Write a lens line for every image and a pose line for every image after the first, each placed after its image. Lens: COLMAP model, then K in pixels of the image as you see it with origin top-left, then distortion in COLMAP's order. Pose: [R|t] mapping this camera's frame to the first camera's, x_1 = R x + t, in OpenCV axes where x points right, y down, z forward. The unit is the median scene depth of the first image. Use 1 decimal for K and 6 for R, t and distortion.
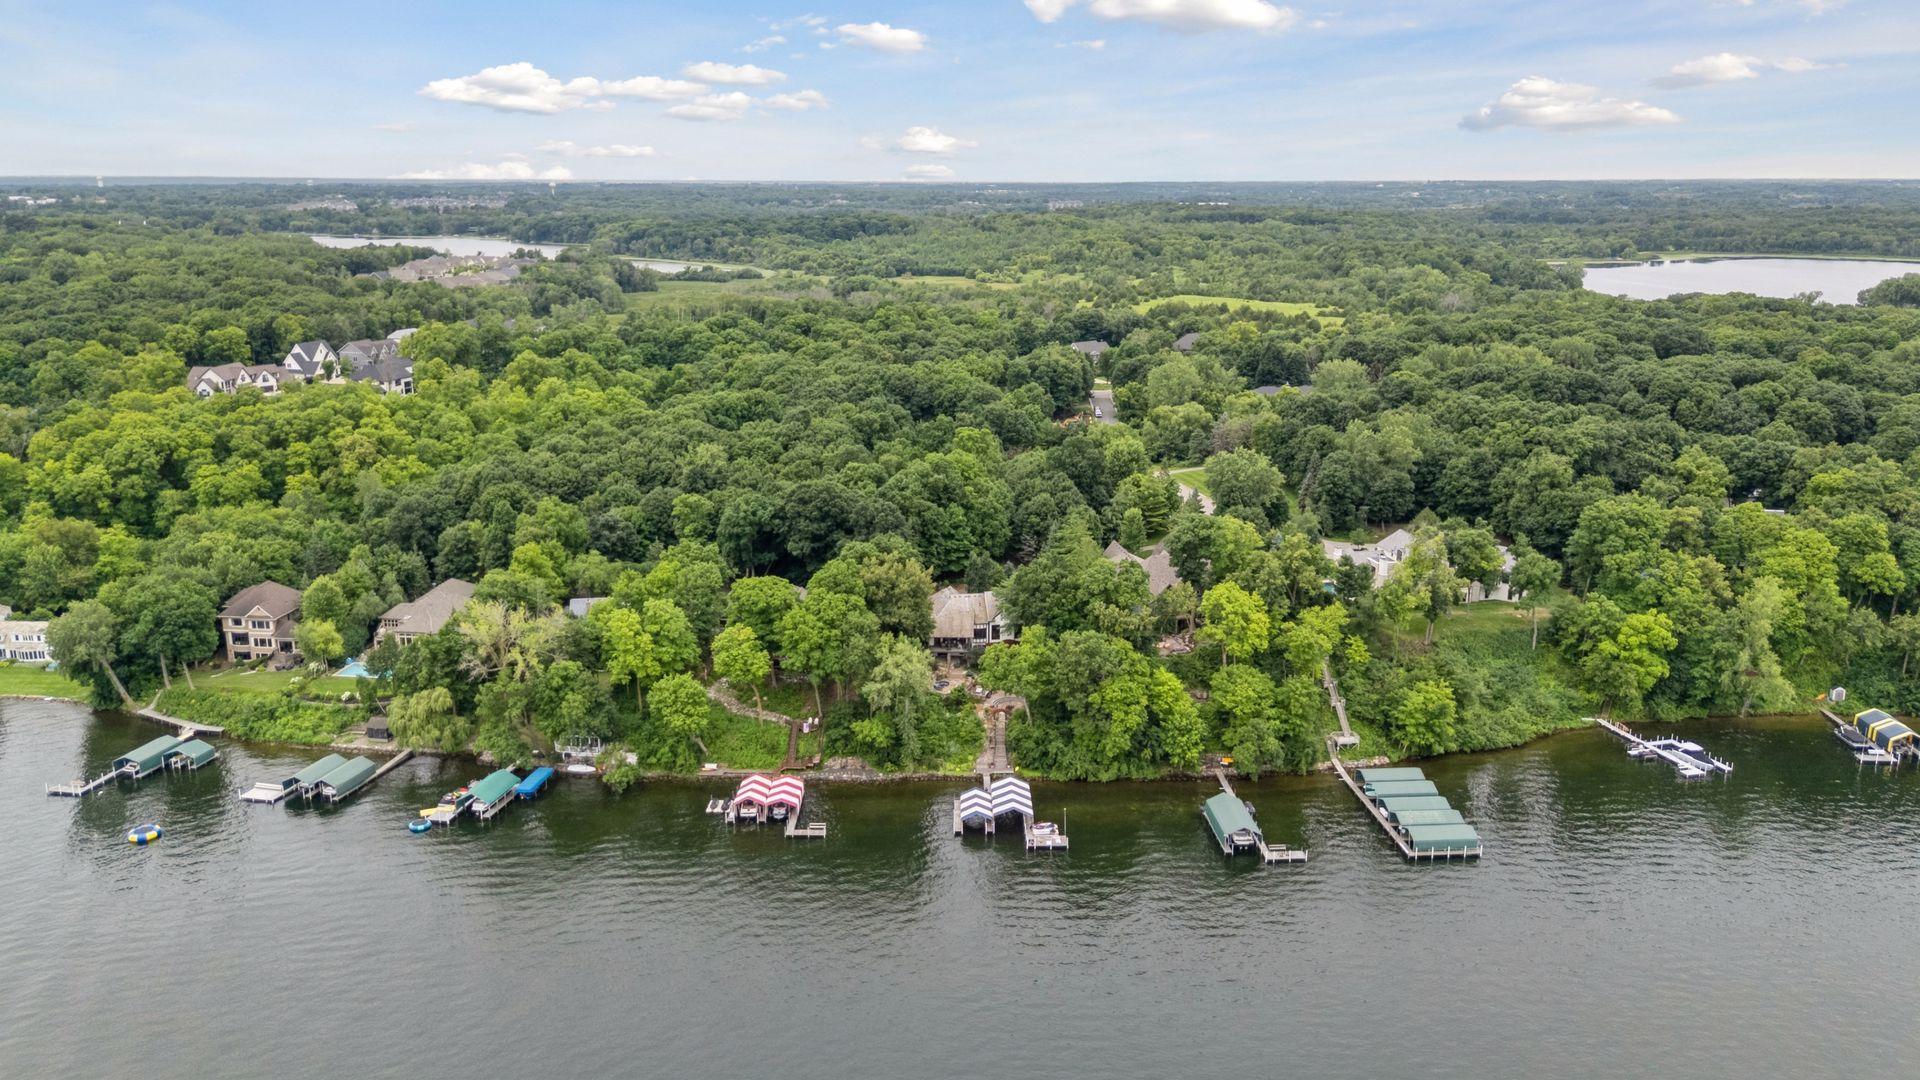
lens RADIAL K [[1487.6, 0, 969.7], [0, 1487.6, 504.9], [0, 0, 1]] dist [0.078904, -0.080034]
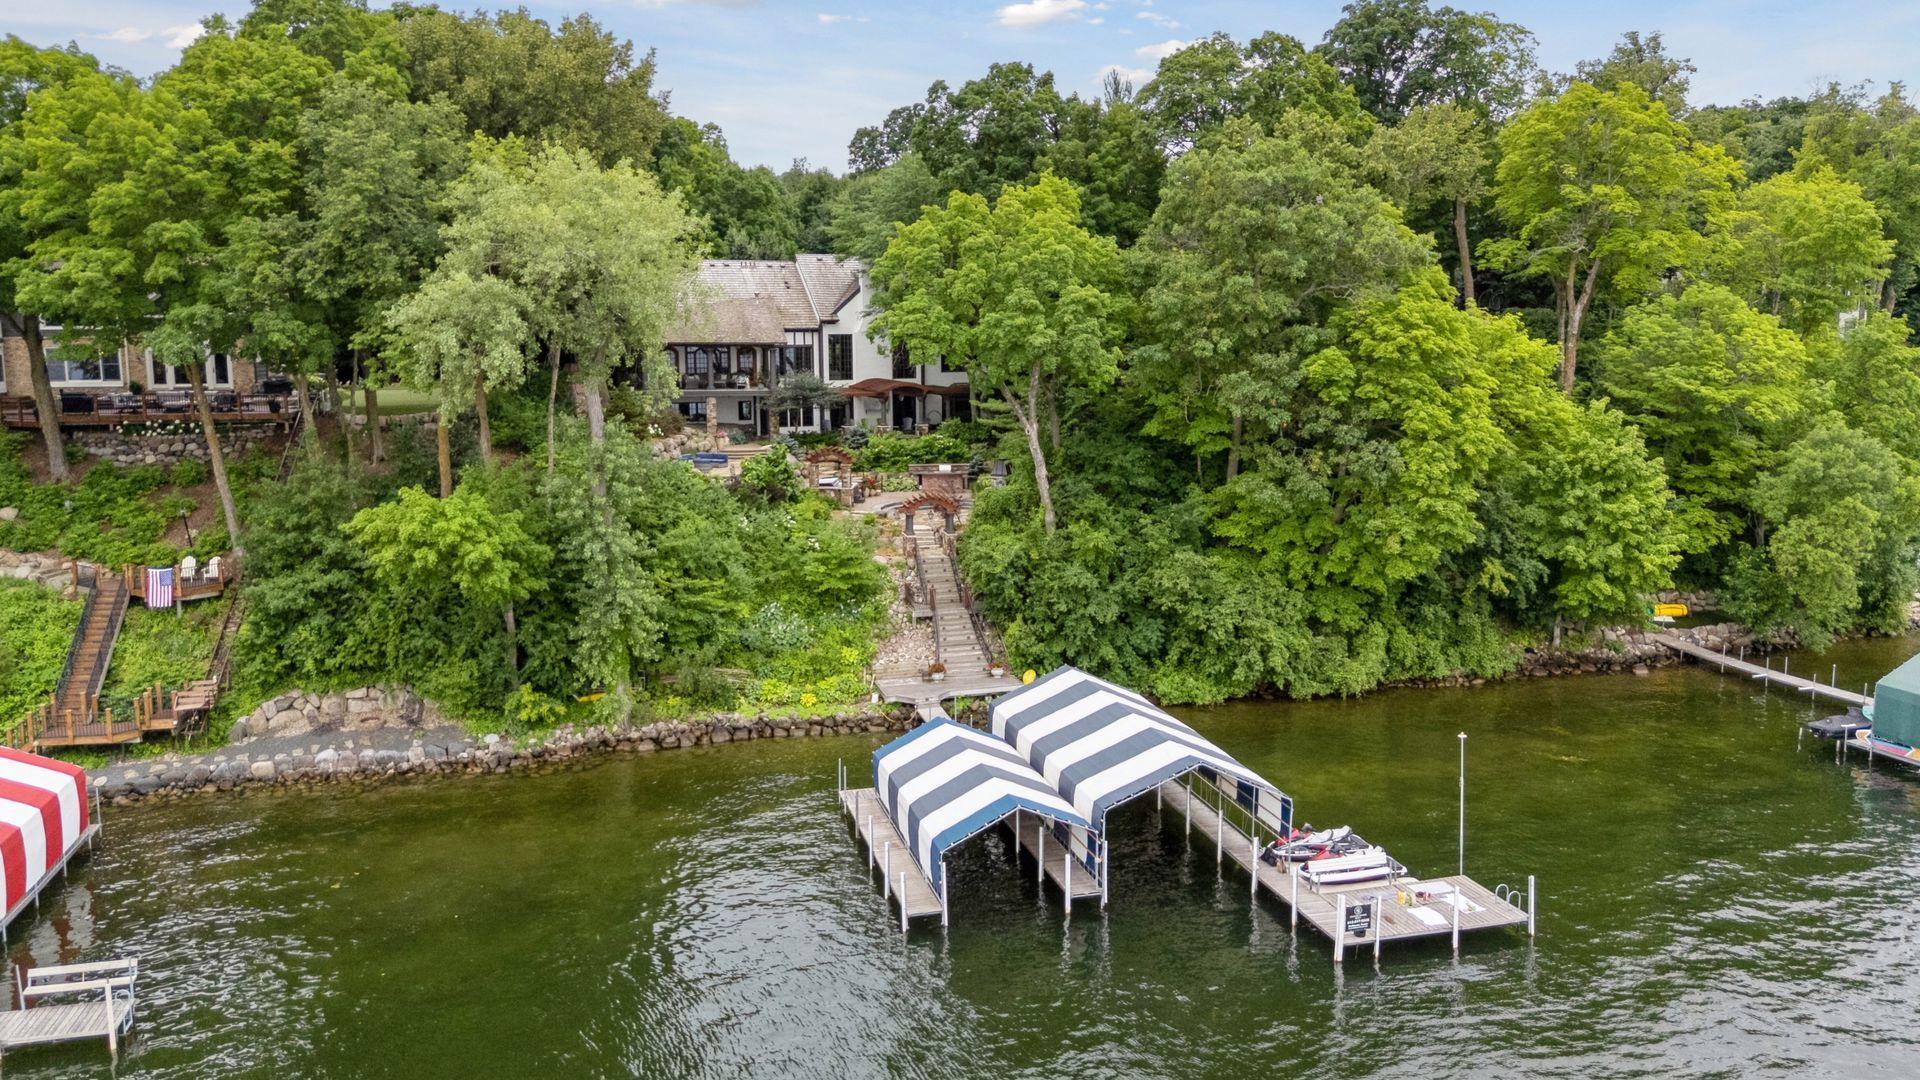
lens RADIAL K [[1370.1, 0, 953.8], [0, 1370.1, 526.9], [0, 0, 1]] dist [0.083680, -0.072466]
pose [[0.967037, -0.037019, 0.251929, -0.042492], [0.062879, 0.993453, -0.095383, 0.172539], [-0.246748, 0.108080, 0.963034, 0.762150]]
